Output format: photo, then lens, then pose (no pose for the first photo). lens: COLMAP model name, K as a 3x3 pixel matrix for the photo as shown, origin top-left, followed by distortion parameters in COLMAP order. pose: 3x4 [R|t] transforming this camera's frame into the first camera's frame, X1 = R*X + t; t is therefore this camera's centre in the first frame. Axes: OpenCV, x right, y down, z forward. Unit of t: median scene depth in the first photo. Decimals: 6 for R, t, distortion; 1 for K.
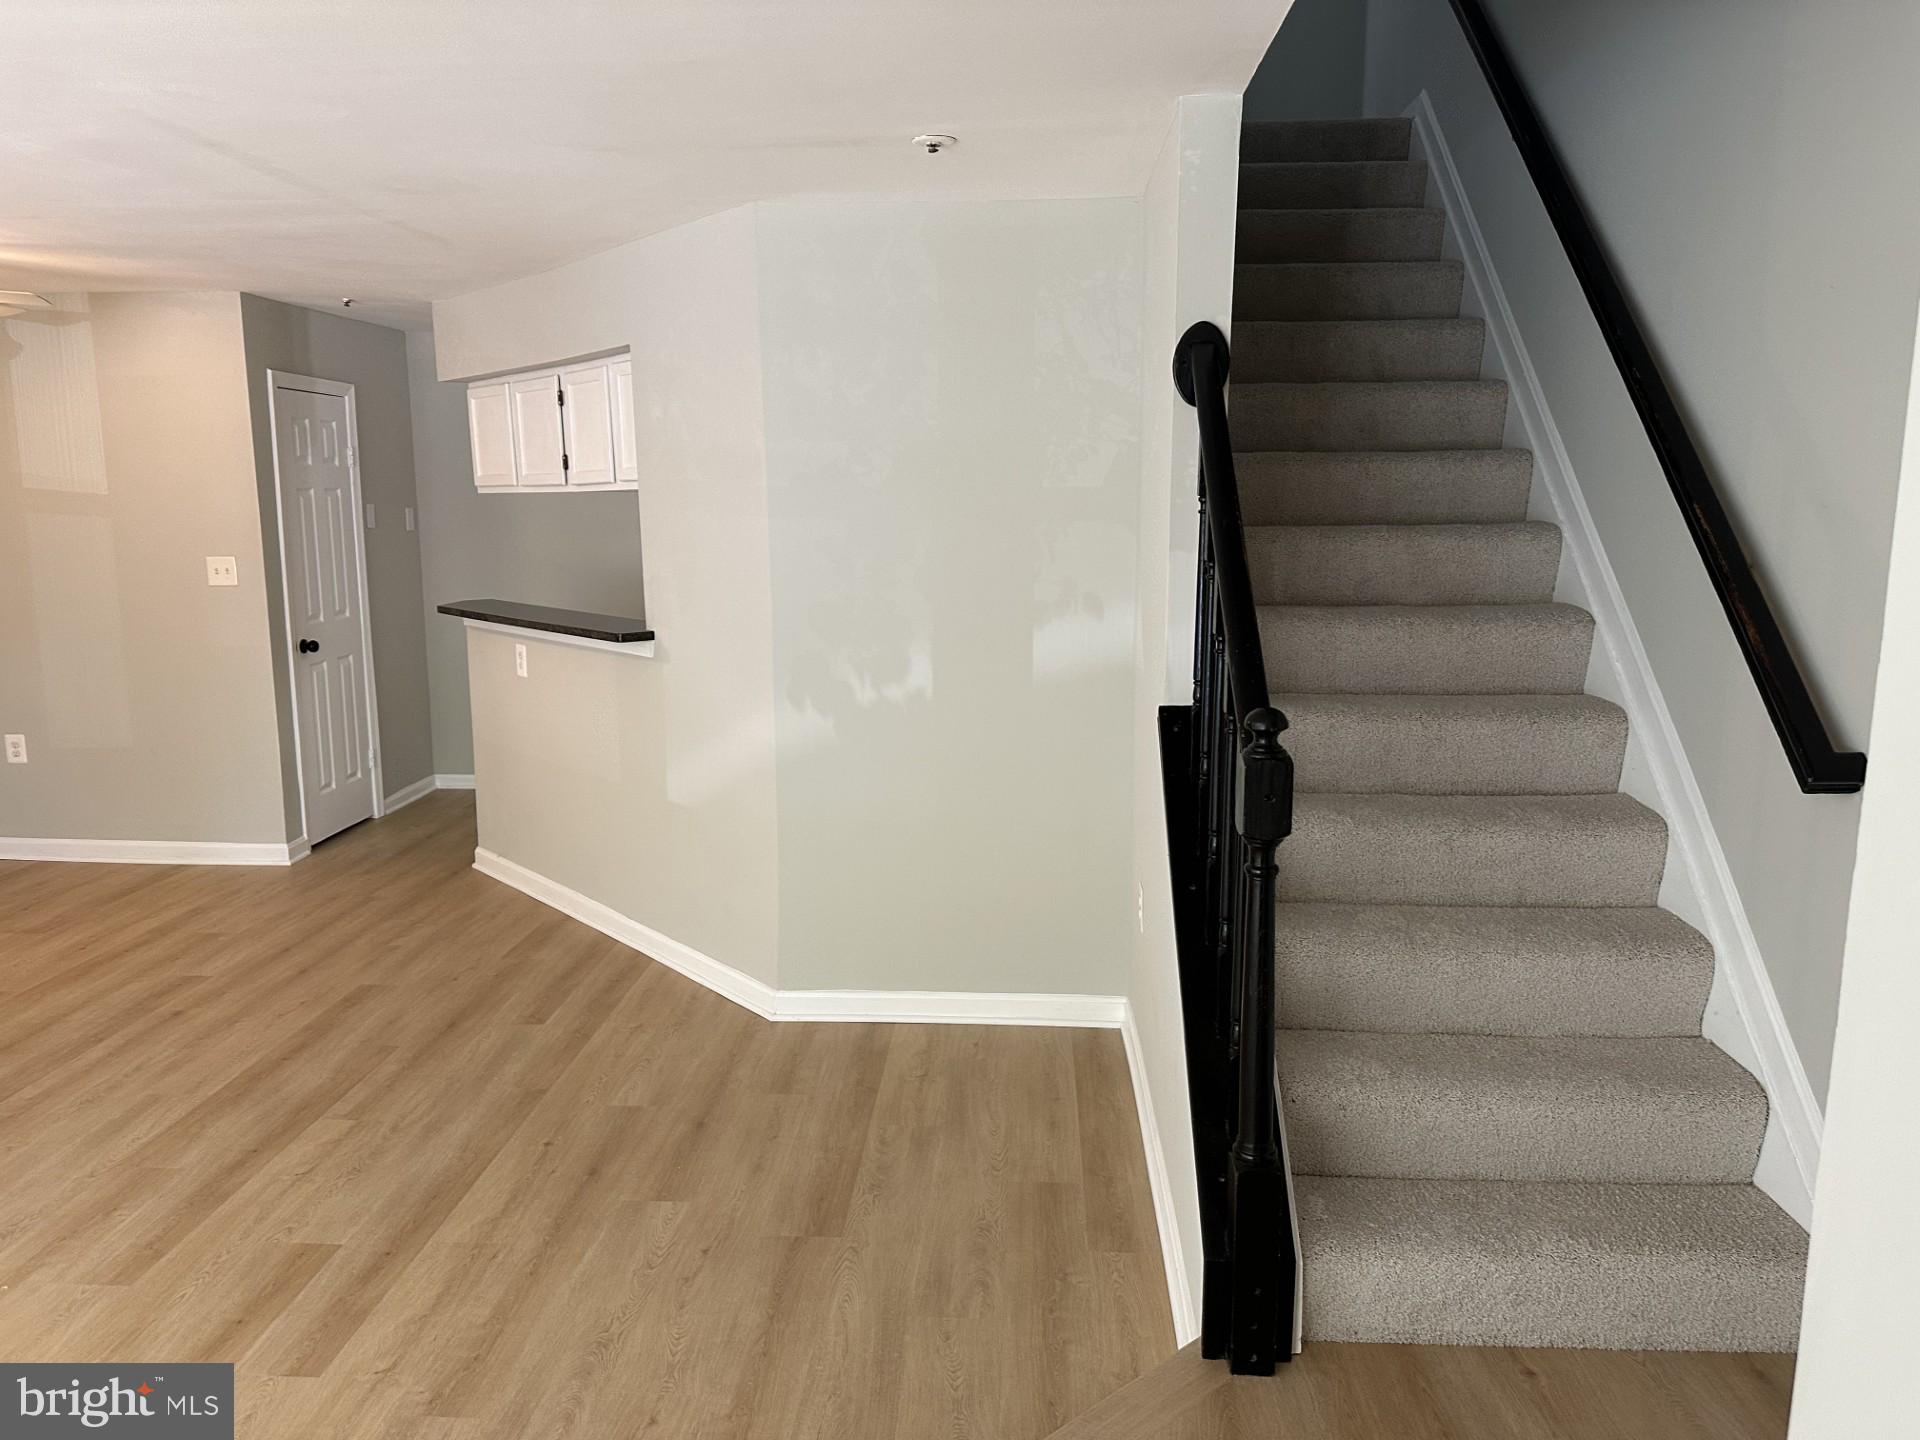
lens RADIAL K [[1329.6, 0, 956.7], [0, 1329.6, 723.4], [0, 0, 1]] dist [0.061652, -0.082170]
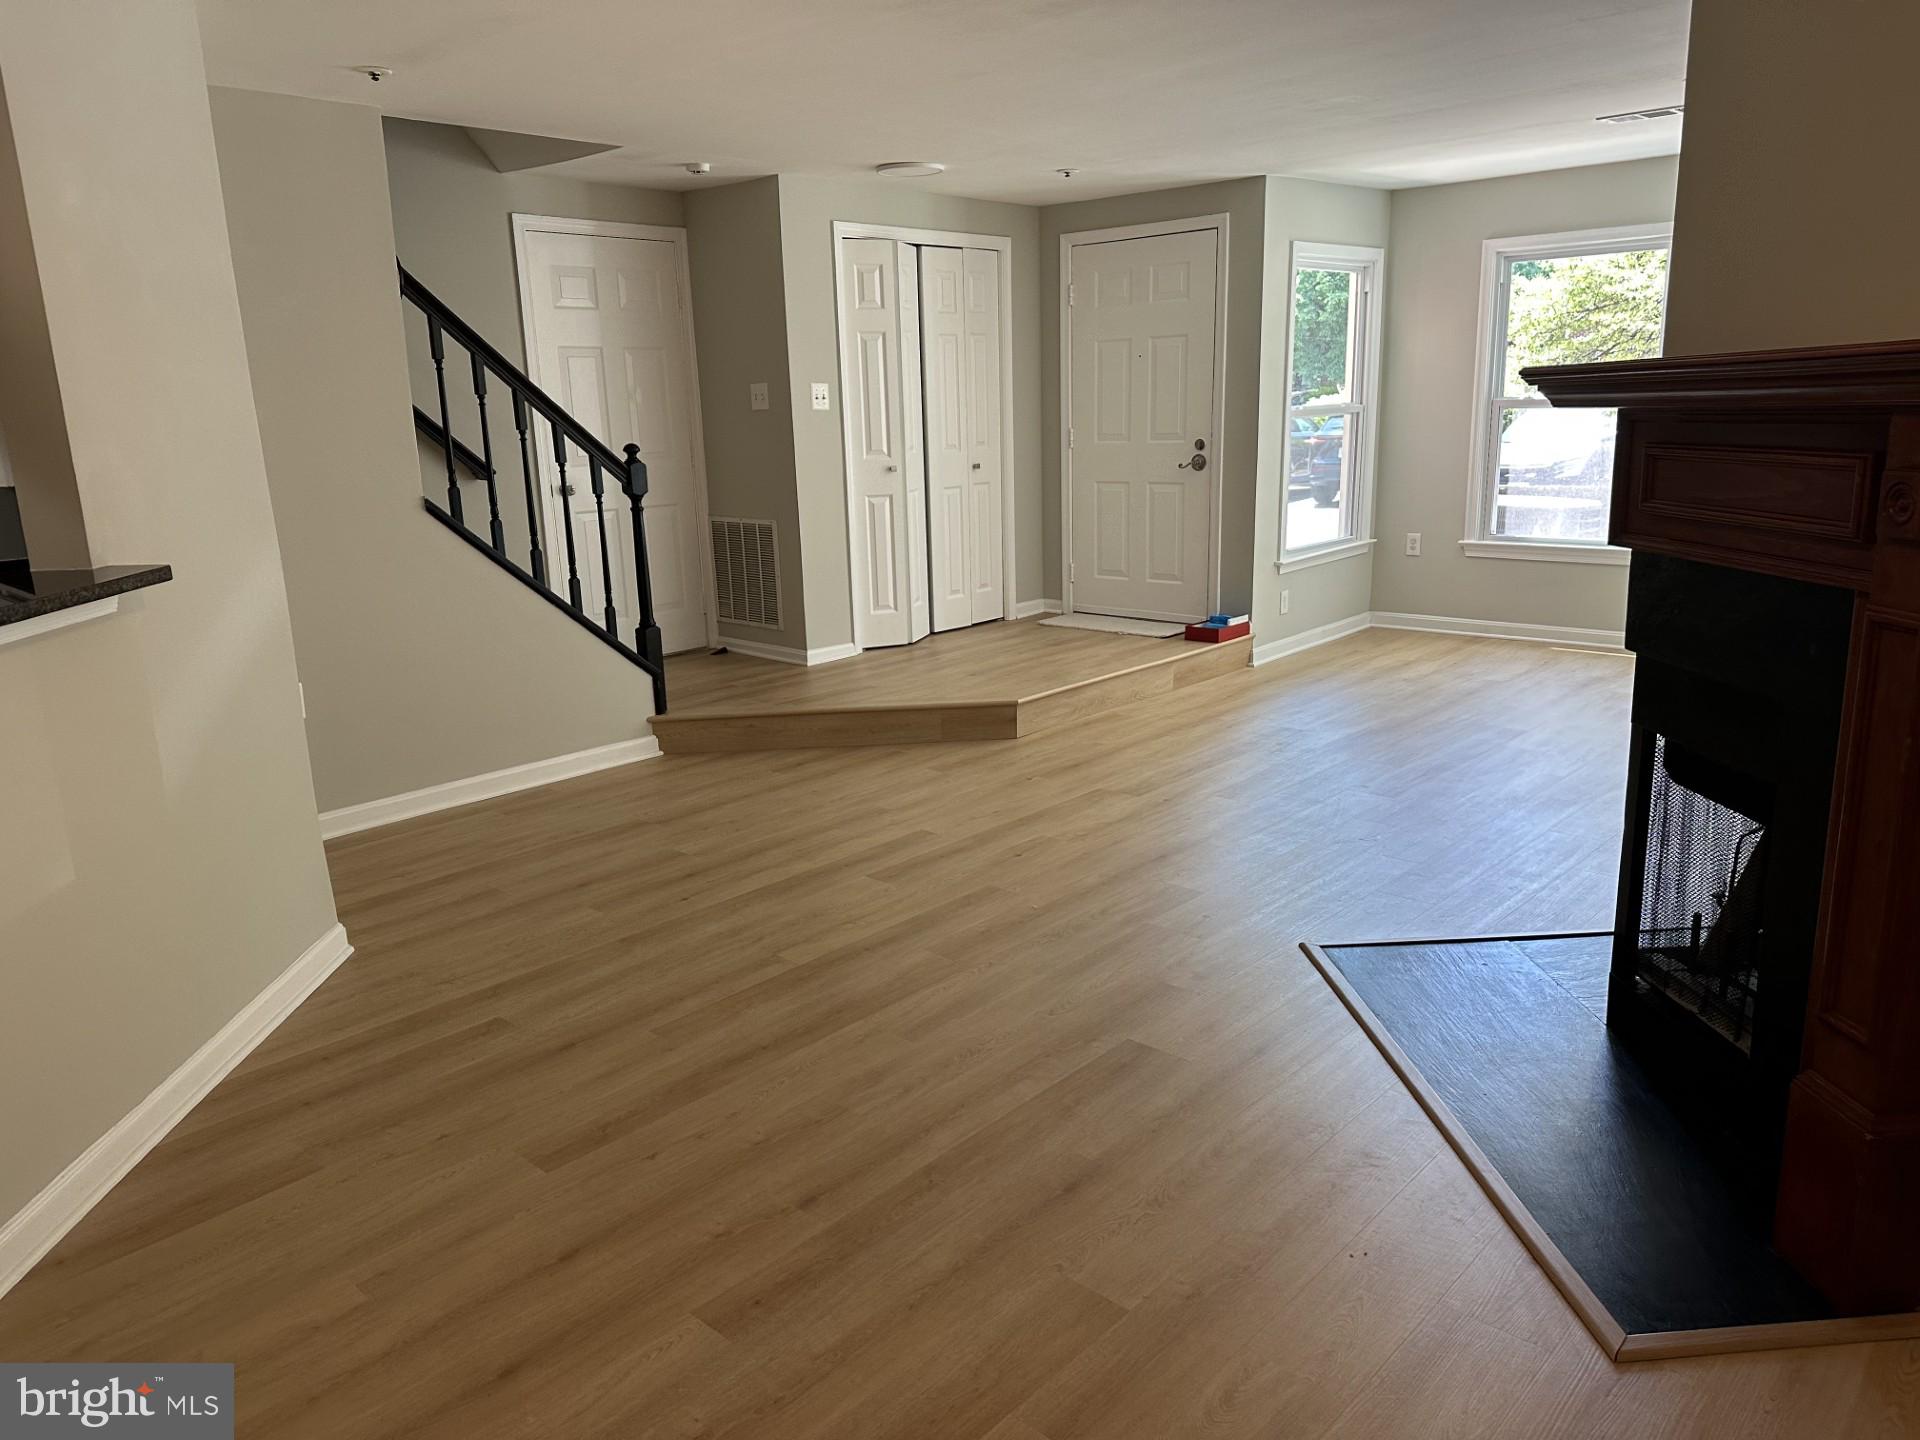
lens RADIAL K [[1329.6, 0, 956.7], [0, 1329.6, 723.4], [0, 0, 1]] dist [0.061652, -0.082170]
pose [[-0.768945, -0.132859, 0.625358, -1.182609], [0.132387, 0.923876, 0.359064, -0.219080], [-0.625458, 0.358890, -0.692821, 1.576688]]
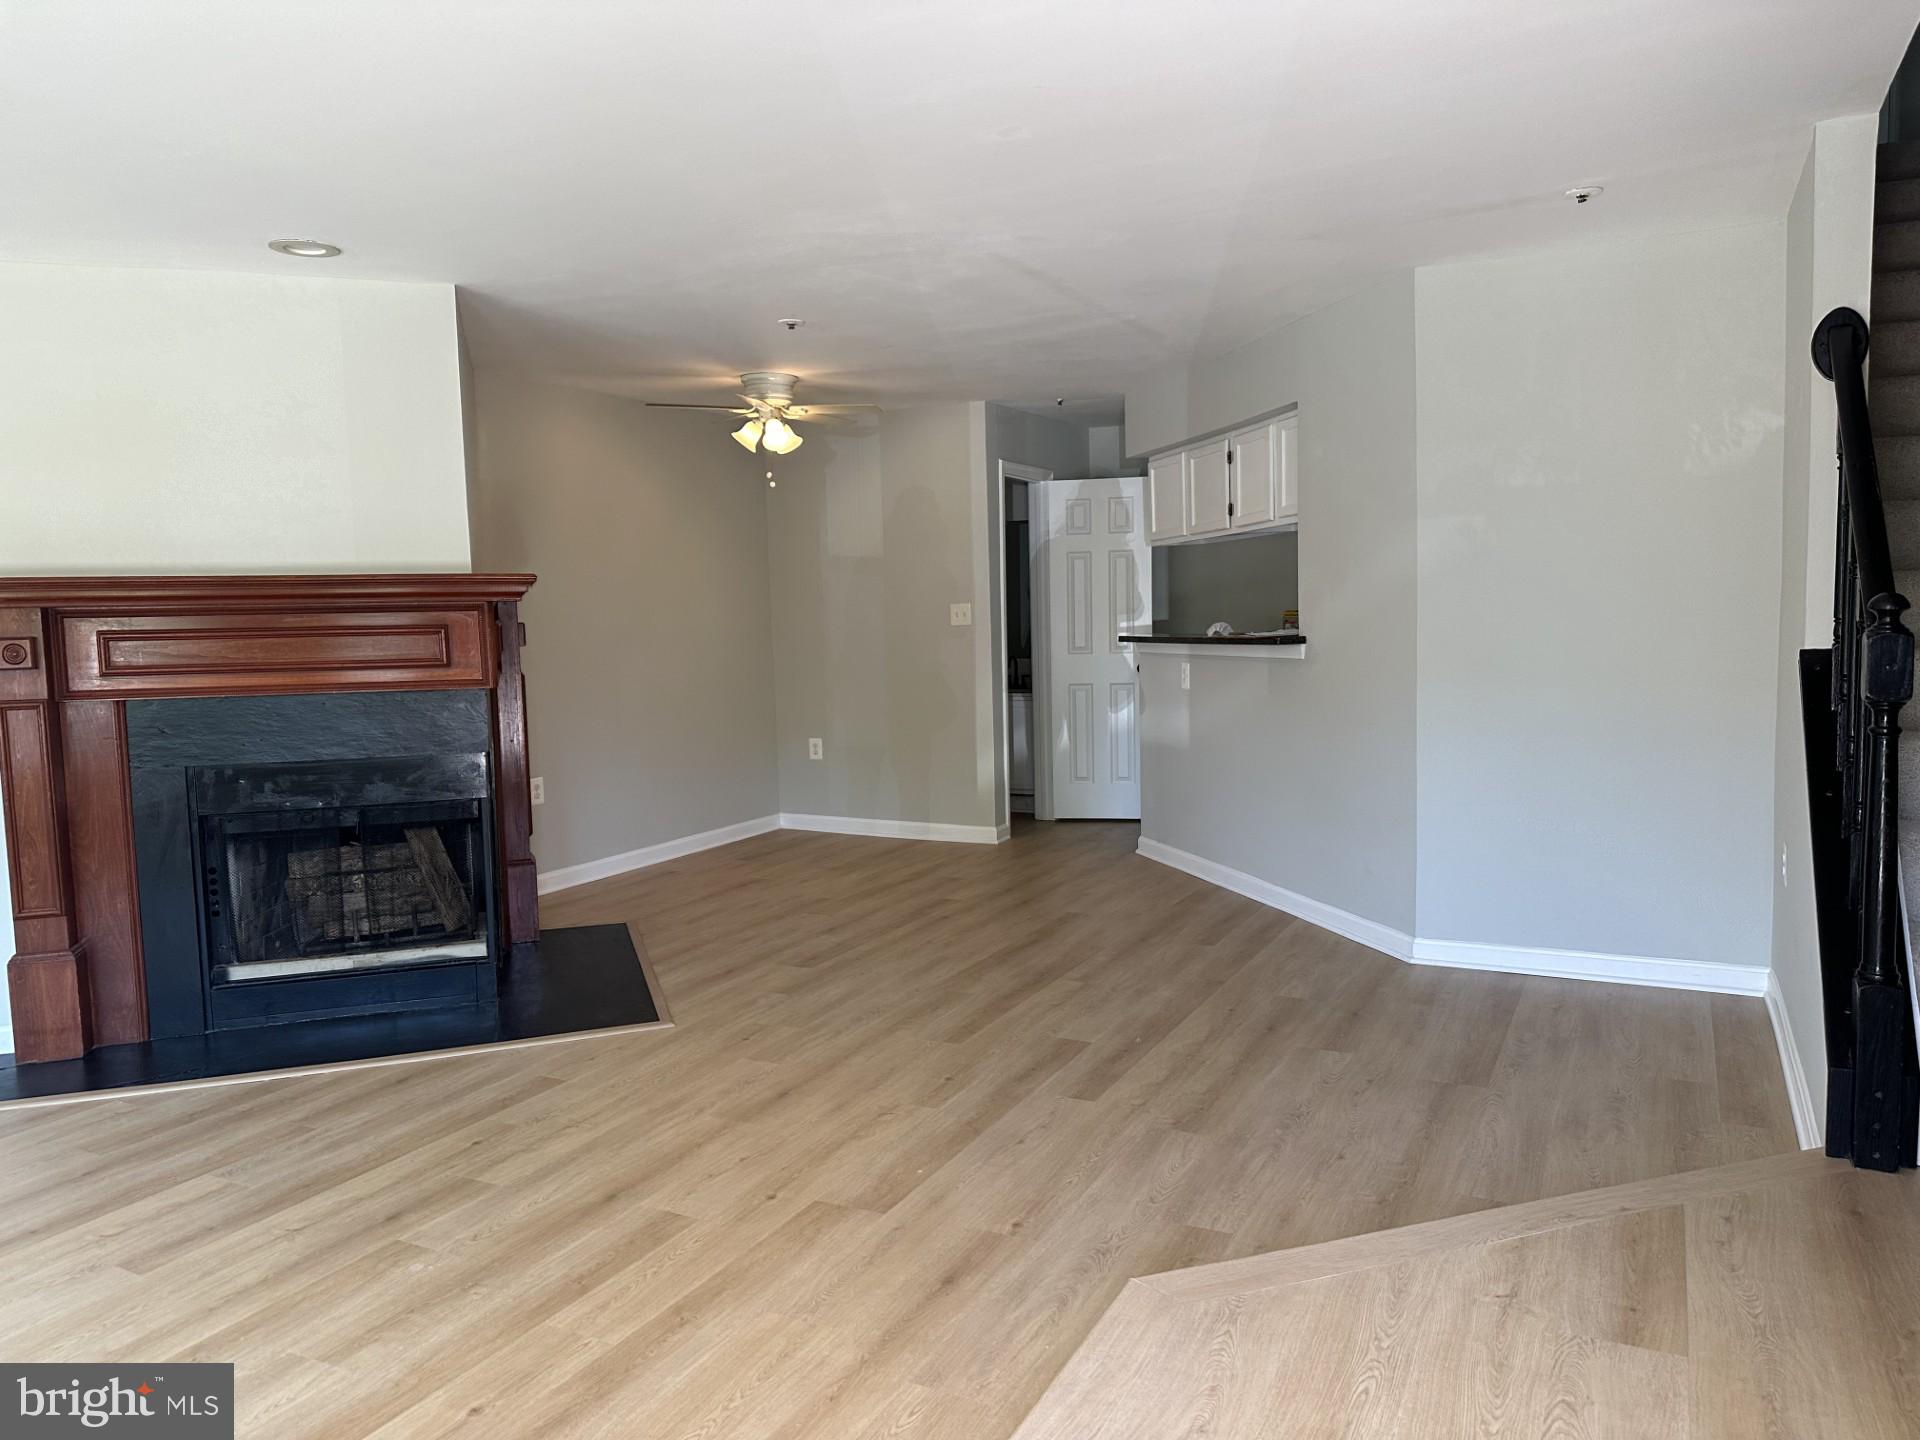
lens RADIAL K [[1329.6, 0, 956.7], [0, 1329.6, 723.4], [0, 0, 1]] dist [0.061652, -0.082170]
pose [[0.908570, 0.011649, -0.417571, -0.016134], [-0.046206, 0.996280, -0.072745, 0.143540], [0.415170, 0.085389, 0.905728, -0.268576]]
